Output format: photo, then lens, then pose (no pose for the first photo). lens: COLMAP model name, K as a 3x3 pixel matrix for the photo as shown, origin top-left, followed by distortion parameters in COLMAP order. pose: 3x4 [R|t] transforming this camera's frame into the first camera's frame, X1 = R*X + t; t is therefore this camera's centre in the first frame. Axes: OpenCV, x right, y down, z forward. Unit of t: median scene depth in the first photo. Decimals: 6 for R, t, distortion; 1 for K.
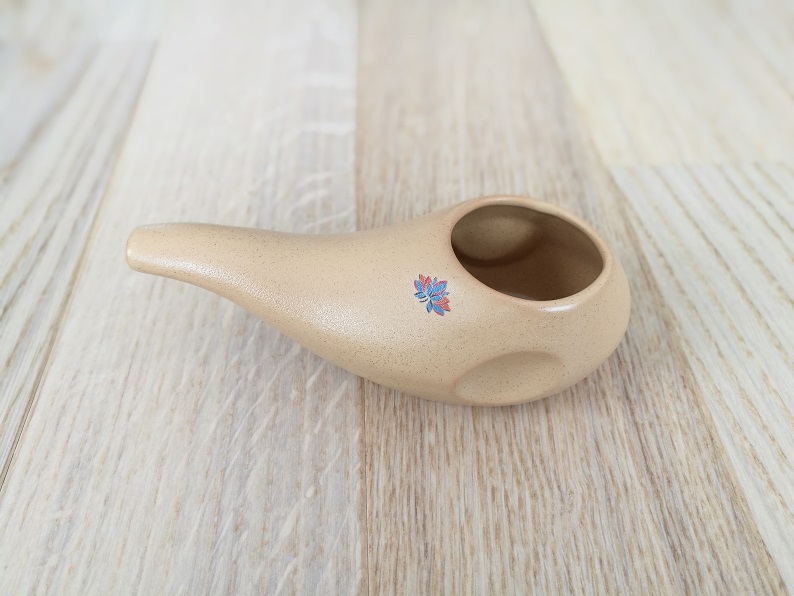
lens RADIAL K [[648.5, 0, 396.3], [0, 648.5, 296.2], [0, 0, 1]] dist [-0.045786, 0.073239]
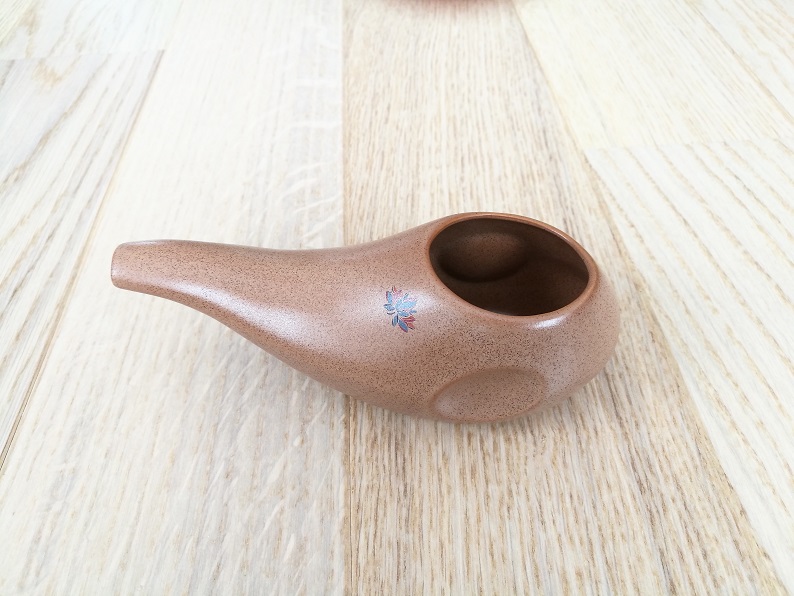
lens RADIAL K [[648.5, 0, 396.8], [0, 648.5, 294.8], [0, 0, 1]] dist [-0.045786, 0.073239]
pose [[0.999483, -0.027118, -0.017292, 0.042239], [0.026295, 0.998586, -0.046194, 0.087225], [0.018521, 0.045715, 0.998783, -0.053160]]
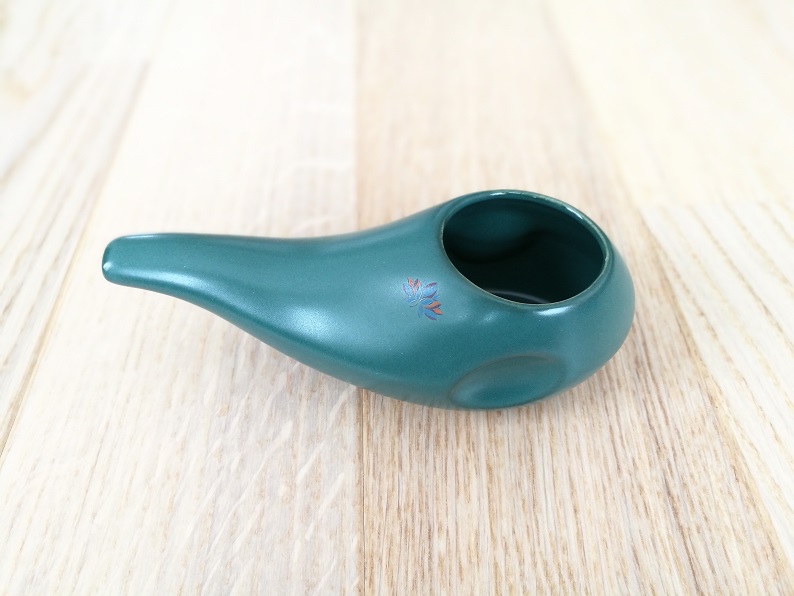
lens RADIAL K [[648.5, 0, 396.5], [0, 648.5, 298.7], [0, 0, 1]] dist [-0.045786, 0.073239]
pose [[0.999820, -0.005407, -0.018203, 0.009760], [0.005491, 0.999974, 0.004595, -0.091044], [0.018177, -0.004694, 0.999824, 0.114385]]
